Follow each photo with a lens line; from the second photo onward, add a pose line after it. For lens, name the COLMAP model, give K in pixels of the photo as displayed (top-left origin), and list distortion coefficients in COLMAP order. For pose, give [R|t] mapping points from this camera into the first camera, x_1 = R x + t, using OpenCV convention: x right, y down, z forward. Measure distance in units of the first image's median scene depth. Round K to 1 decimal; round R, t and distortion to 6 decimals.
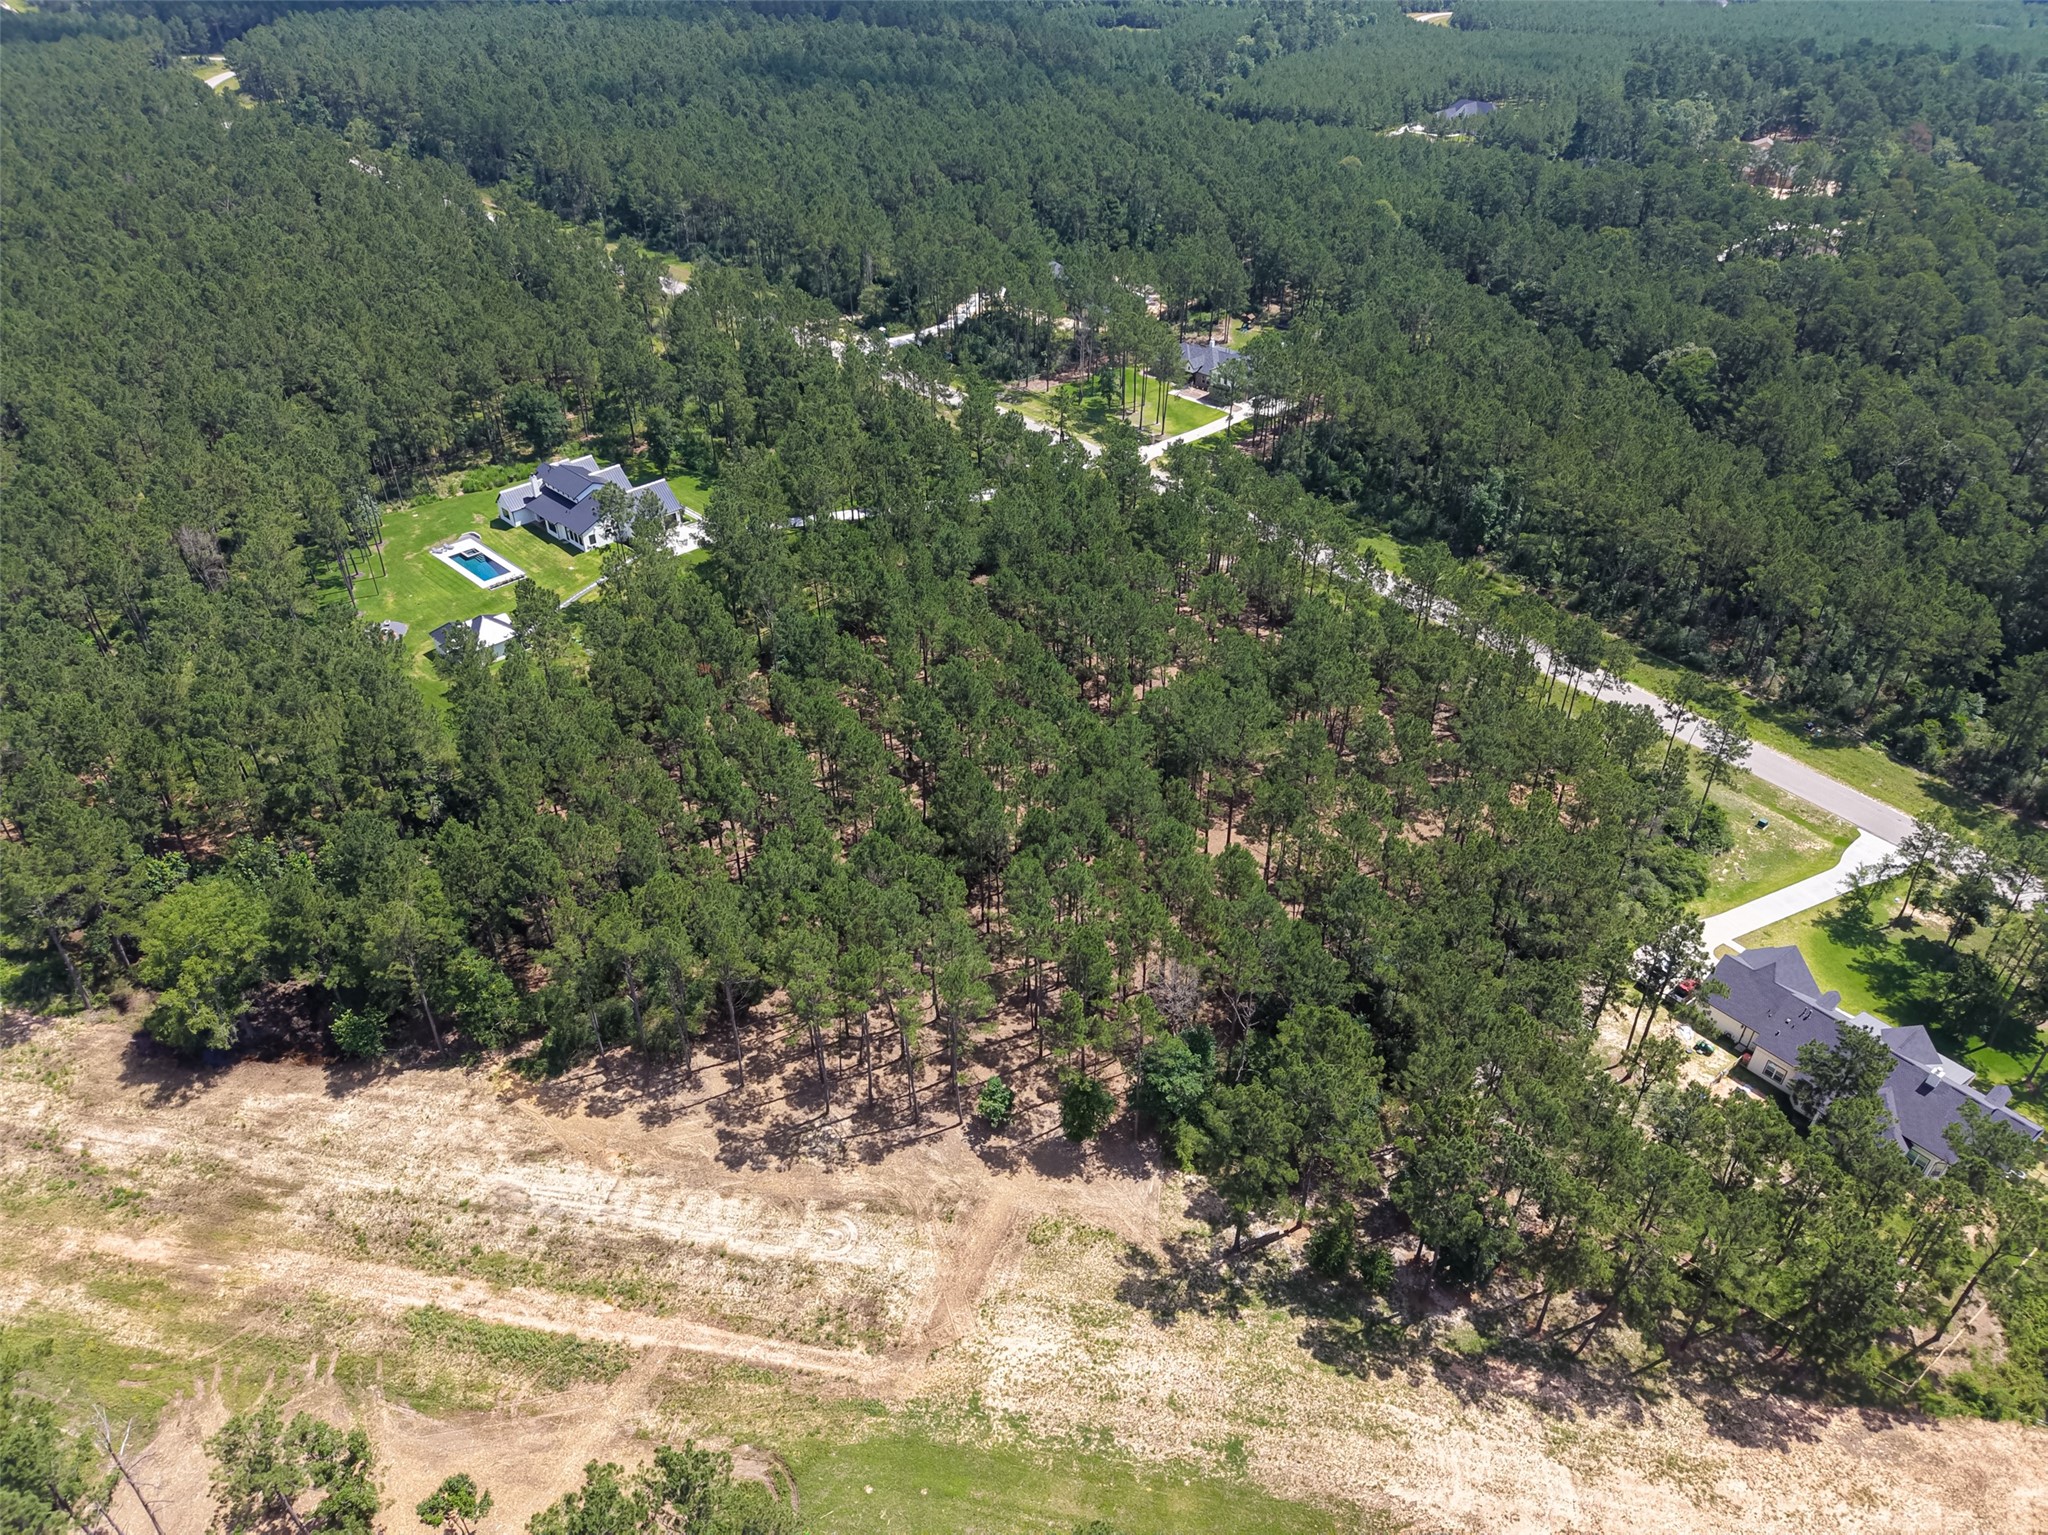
lens RADIAL K [[1368.9, 0, 1014.3], [0, 1368.9, 773.0], [0, 0, 1]] dist [0.018302, -0.013653]
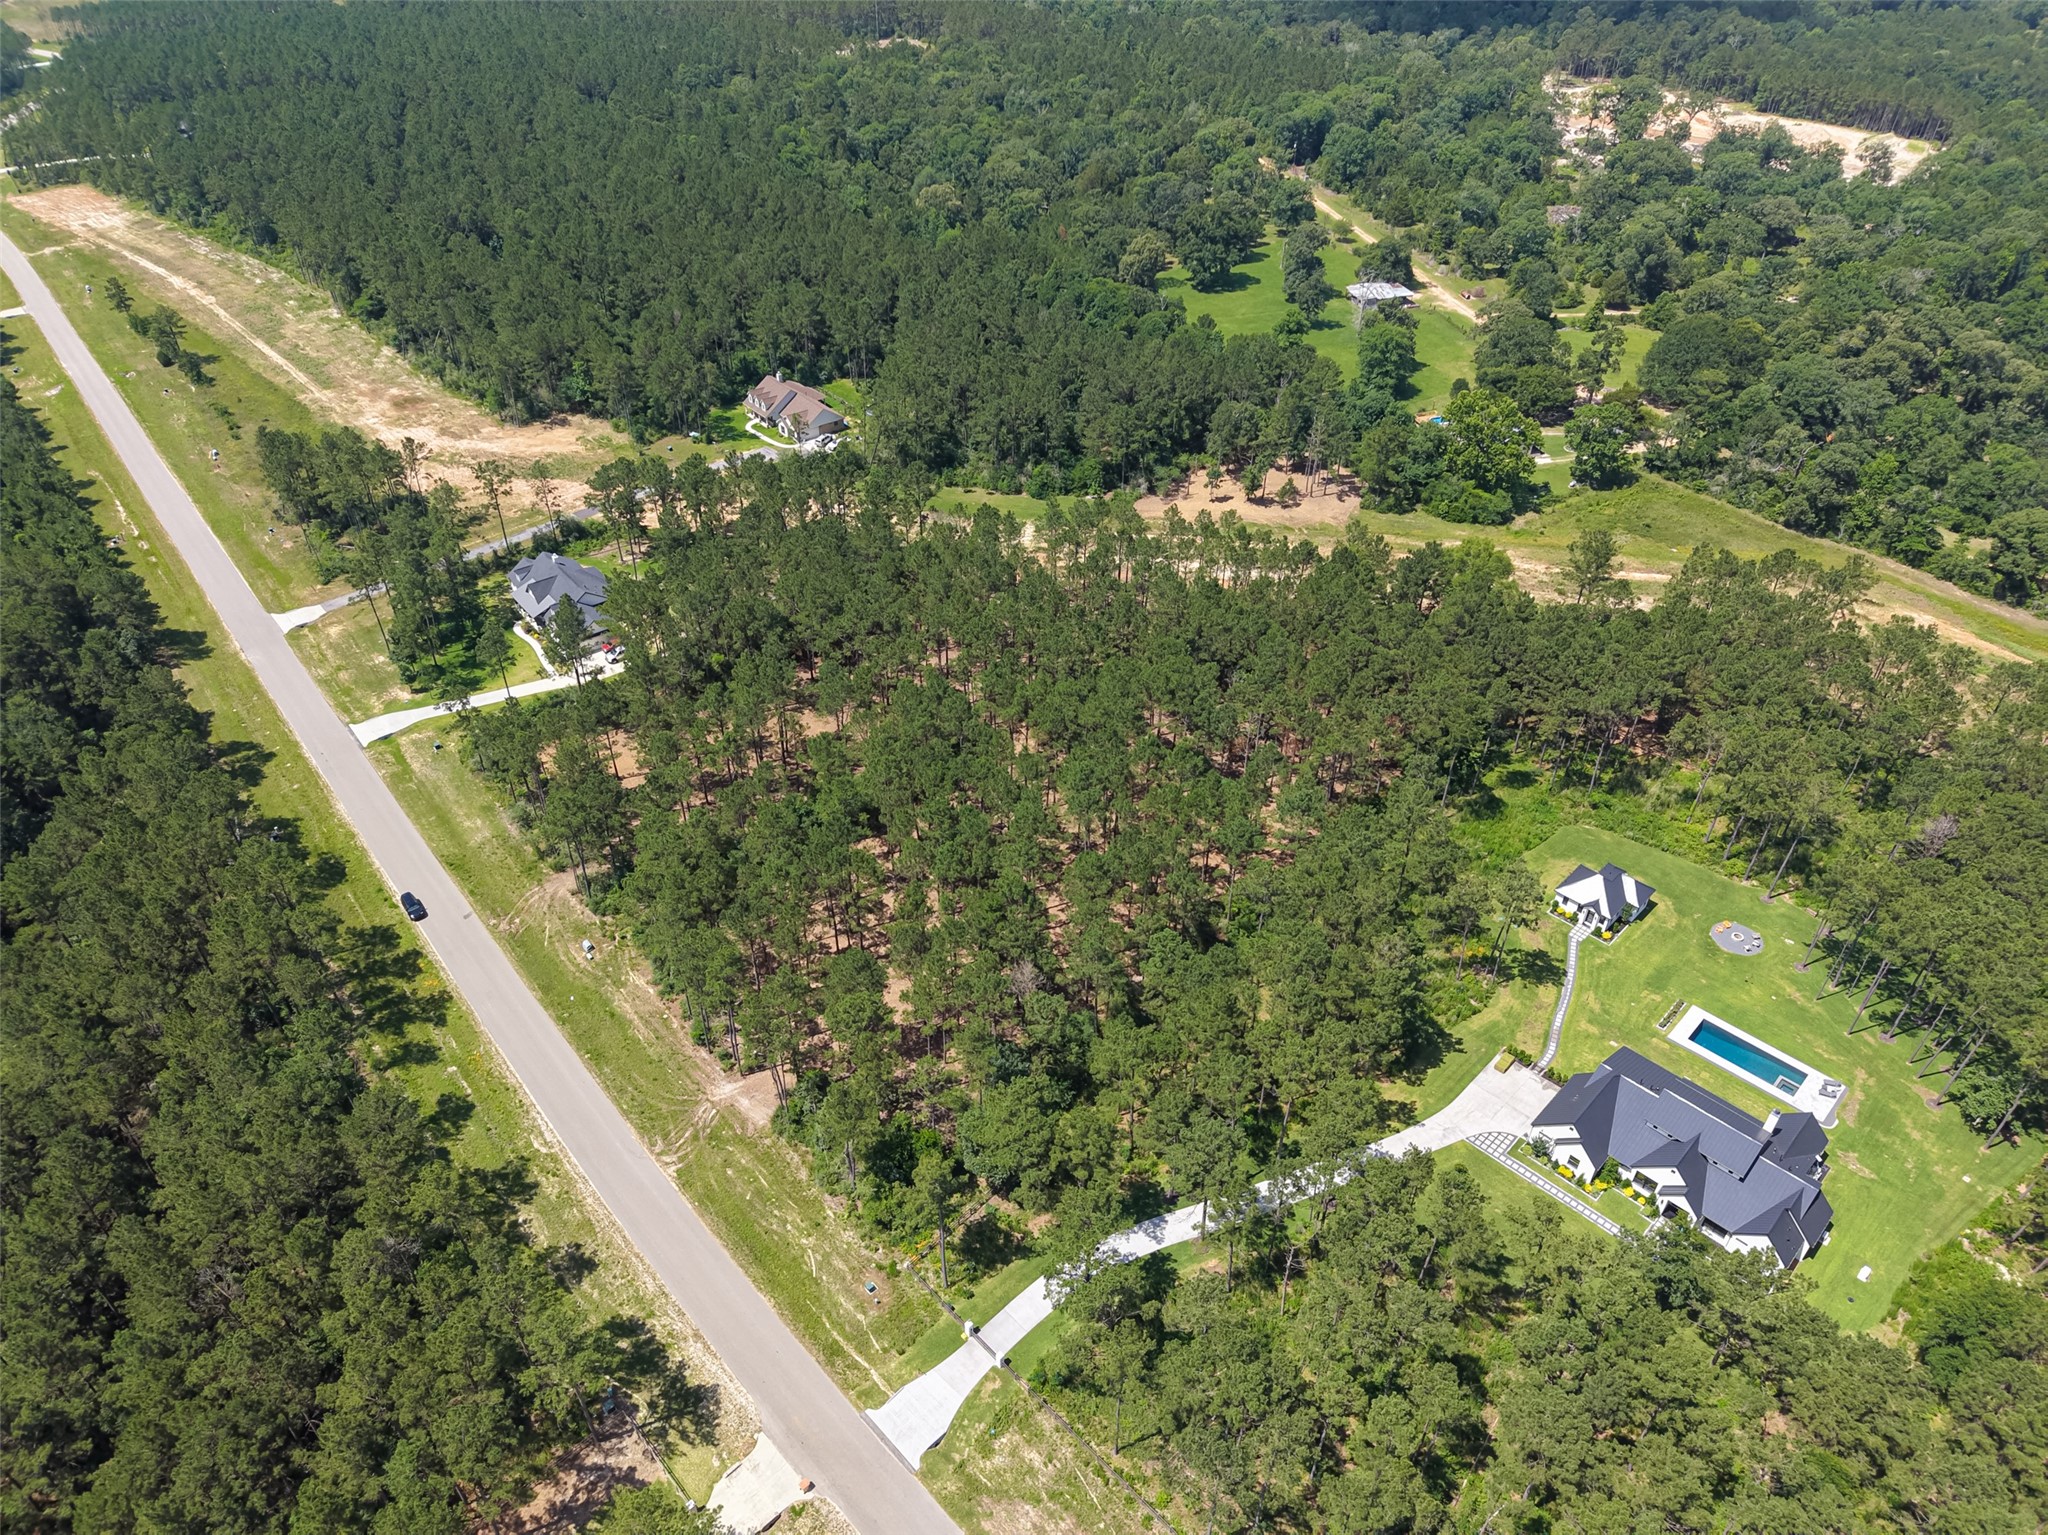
lens RADIAL K [[1368.9, 0, 1020.3], [0, 1368.9, 766.4], [0, 0, 1]] dist [0.018302, -0.013653]
pose [[-0.999998, -0.001955, -0.000939, 0.005185], [-0.001470, 0.292523, 0.956257, -1.557835], [-0.001595, 0.956256, -0.292525, 1.838656]]
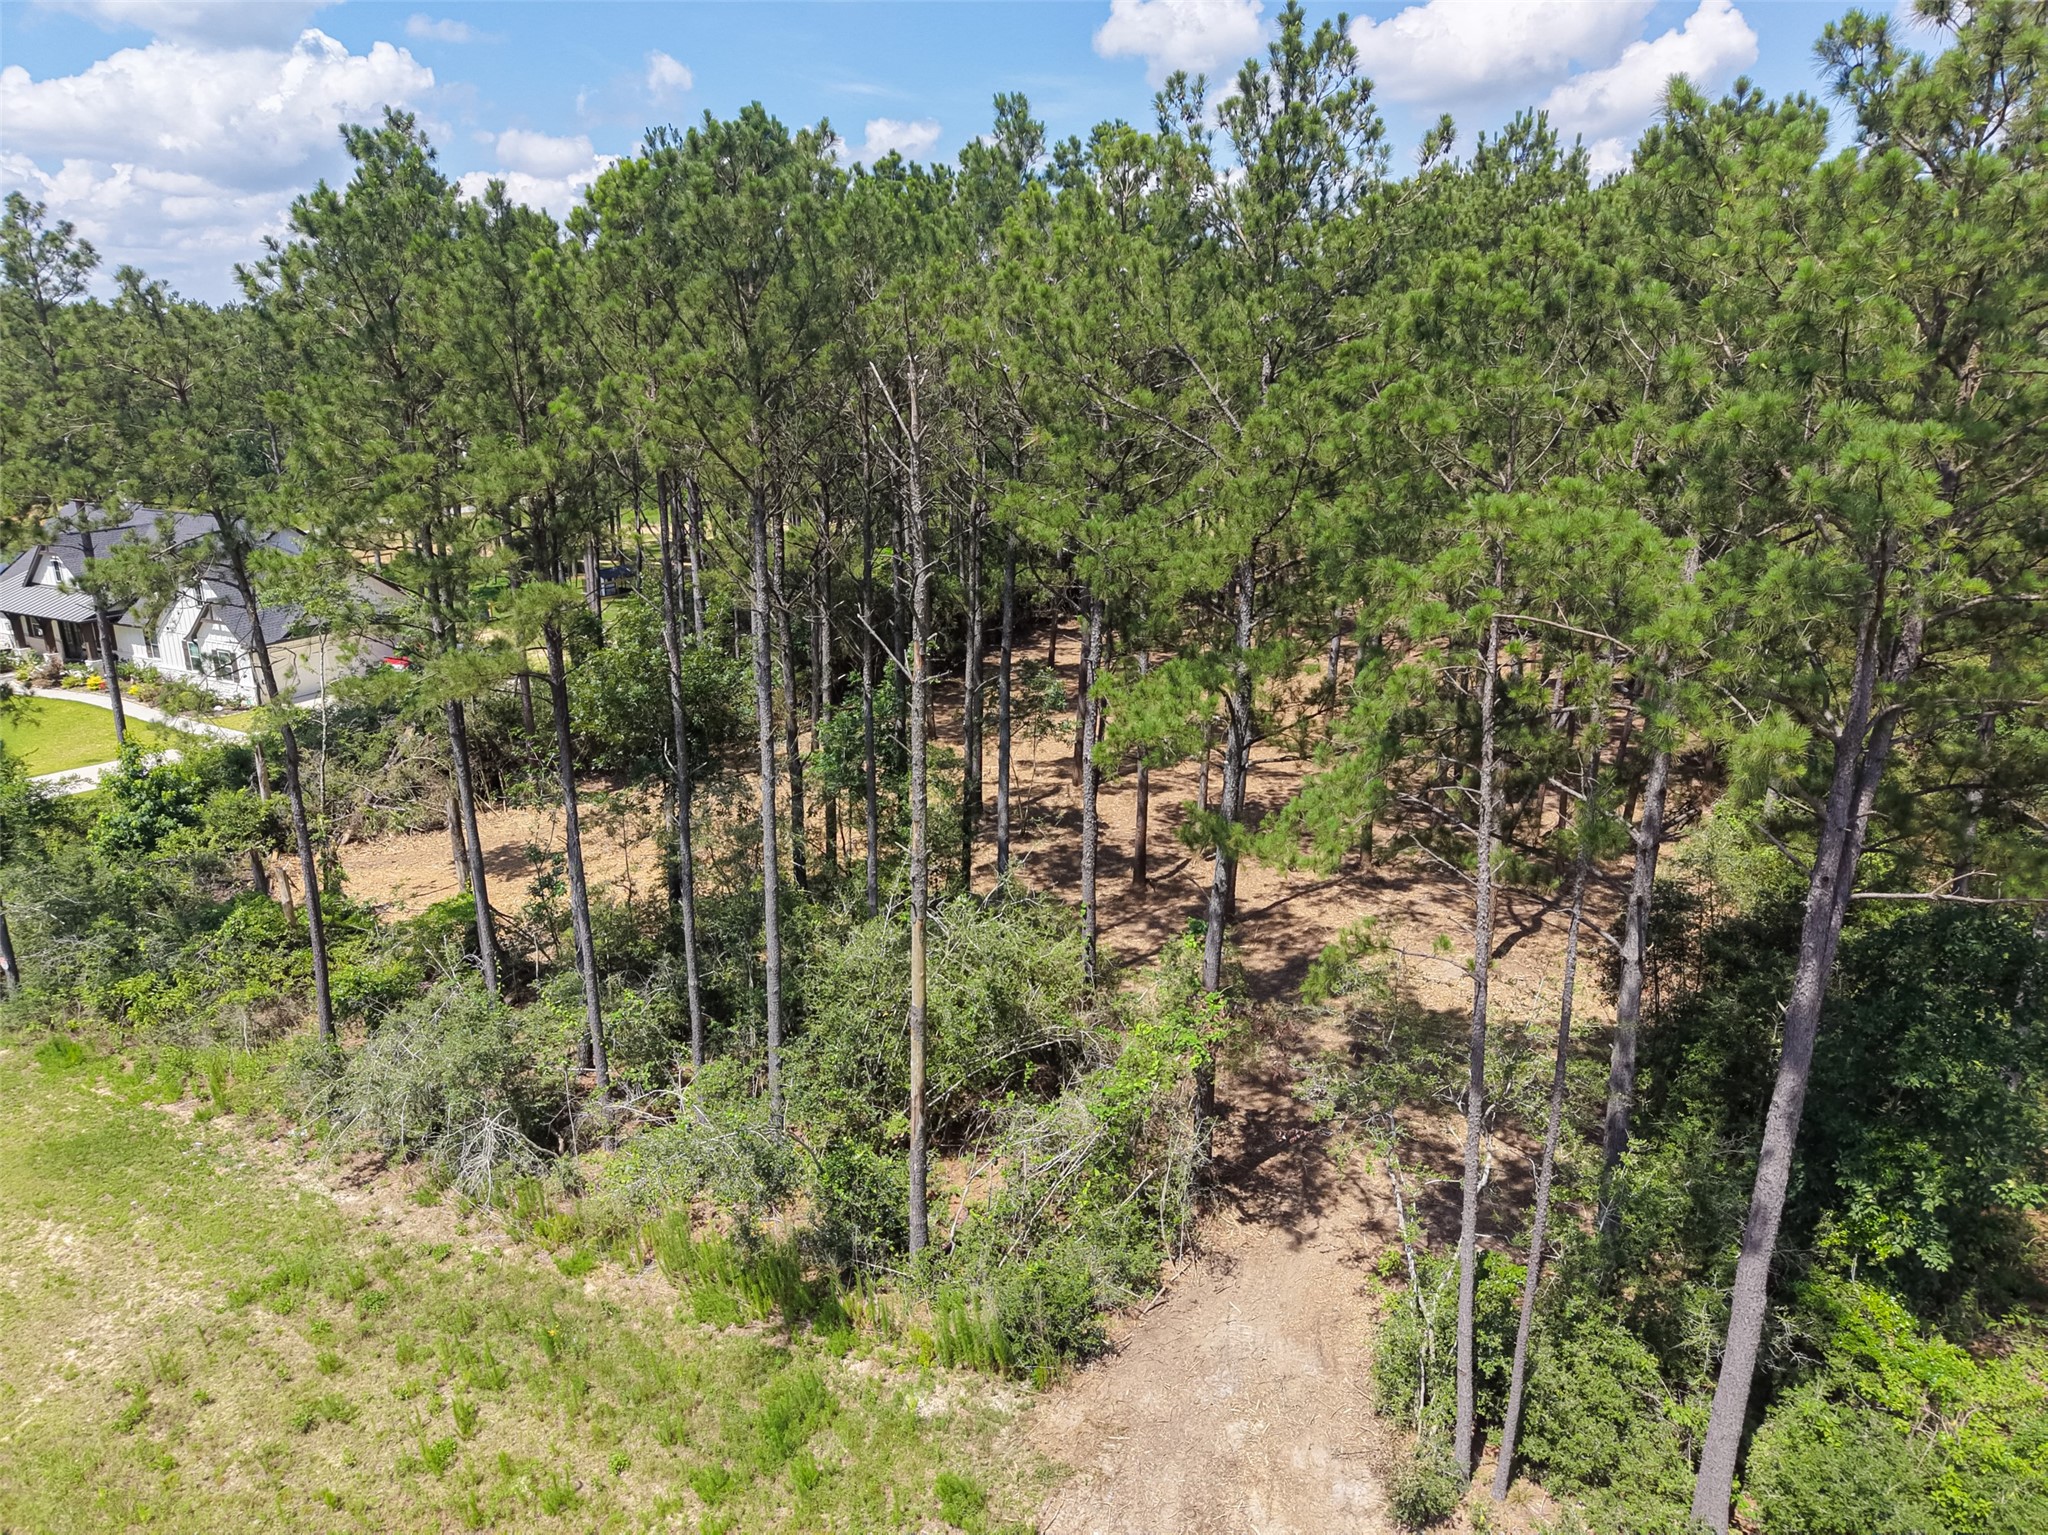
lens RADIAL K [[1368.9, 0, 1027.1], [0, 1368.9, 765.8], [0, 0, 1]] dist [0.018302, -0.013653]
pose [[-0.901959, 0.122678, -0.414030, 0.571217], [-0.256039, 0.620145, 0.741528, -0.262613], [0.347728, 0.774836, -0.527935, 1.541721]]
